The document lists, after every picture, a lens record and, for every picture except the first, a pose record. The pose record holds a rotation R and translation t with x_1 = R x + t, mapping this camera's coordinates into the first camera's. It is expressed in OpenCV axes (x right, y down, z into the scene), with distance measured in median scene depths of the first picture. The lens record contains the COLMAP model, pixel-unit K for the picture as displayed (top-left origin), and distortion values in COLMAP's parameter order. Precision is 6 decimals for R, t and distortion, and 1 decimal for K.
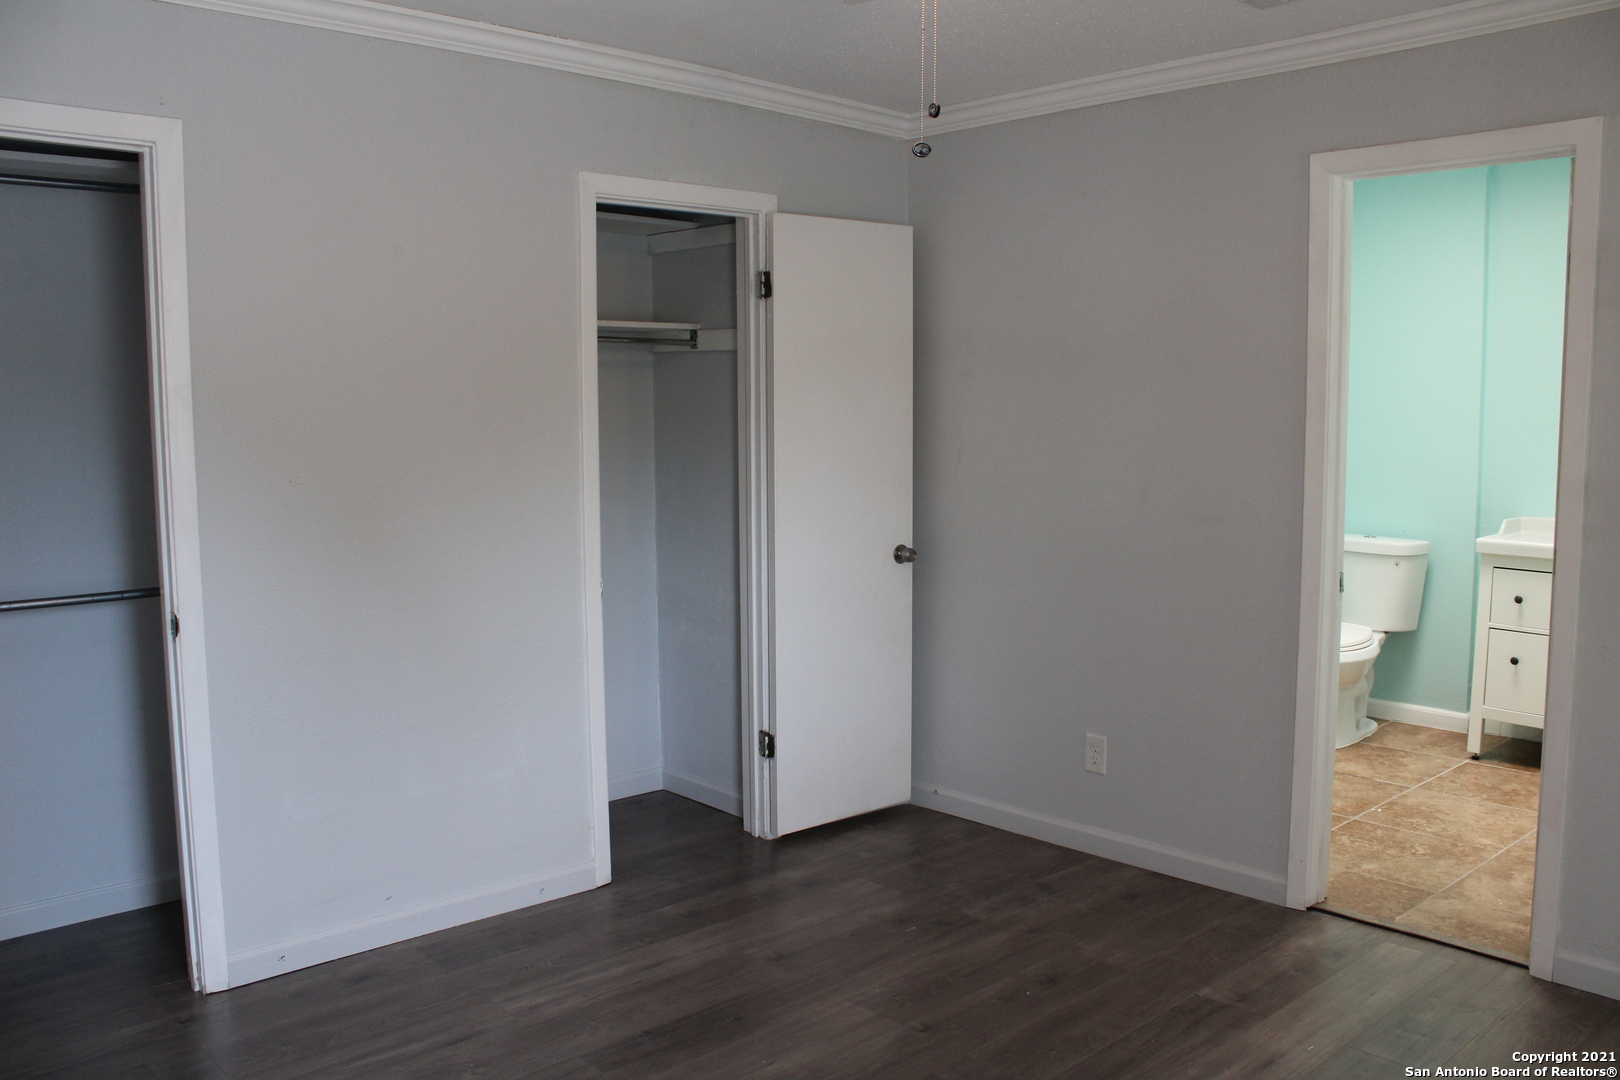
lens RADIAL K [[1312.0, 0, 810.0], [0, 1312.0, 540.0], [0, 0, 1]] dist [-0.181437, 0.146051]
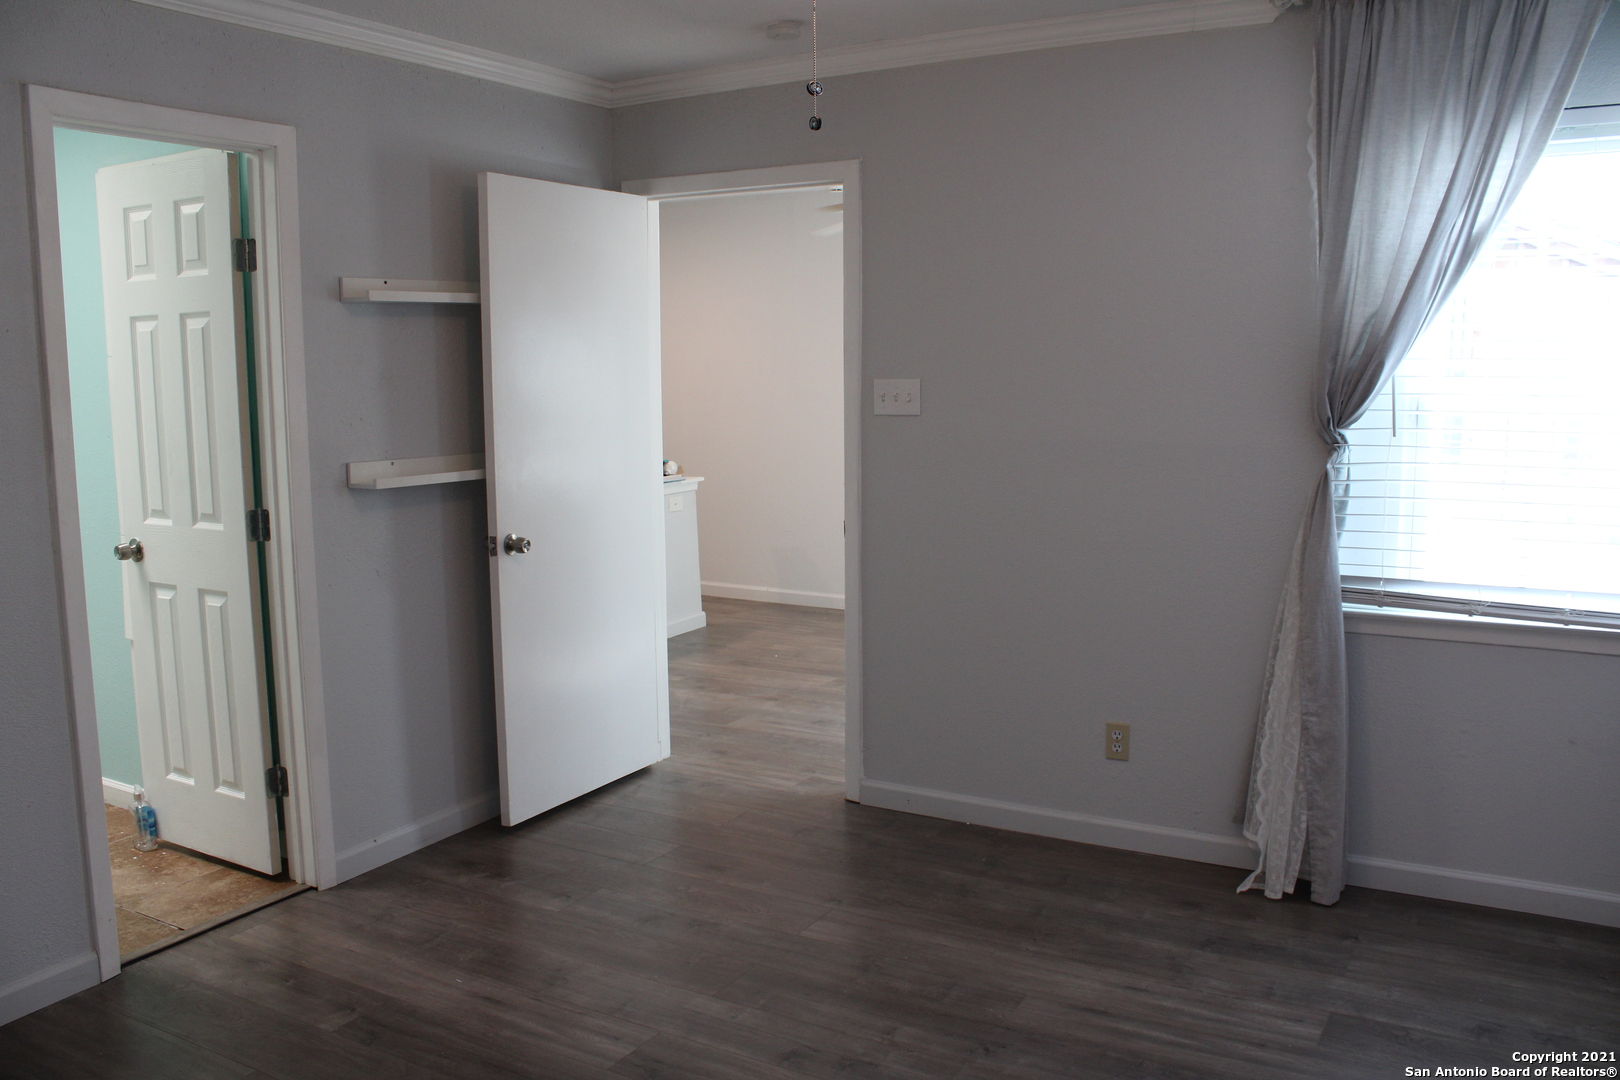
lens RADIAL K [[1312.0, 0, 810.0], [0, 1312.0, 540.0], [0, 0, 1]] dist [-0.181437, 0.146051]
pose [[-0.283605, -0.115695, 0.951936, -0.553794], [0.119677, 0.980664, 0.154841, -0.077325], [-0.951444, 0.157838, -0.264275, 0.779634]]
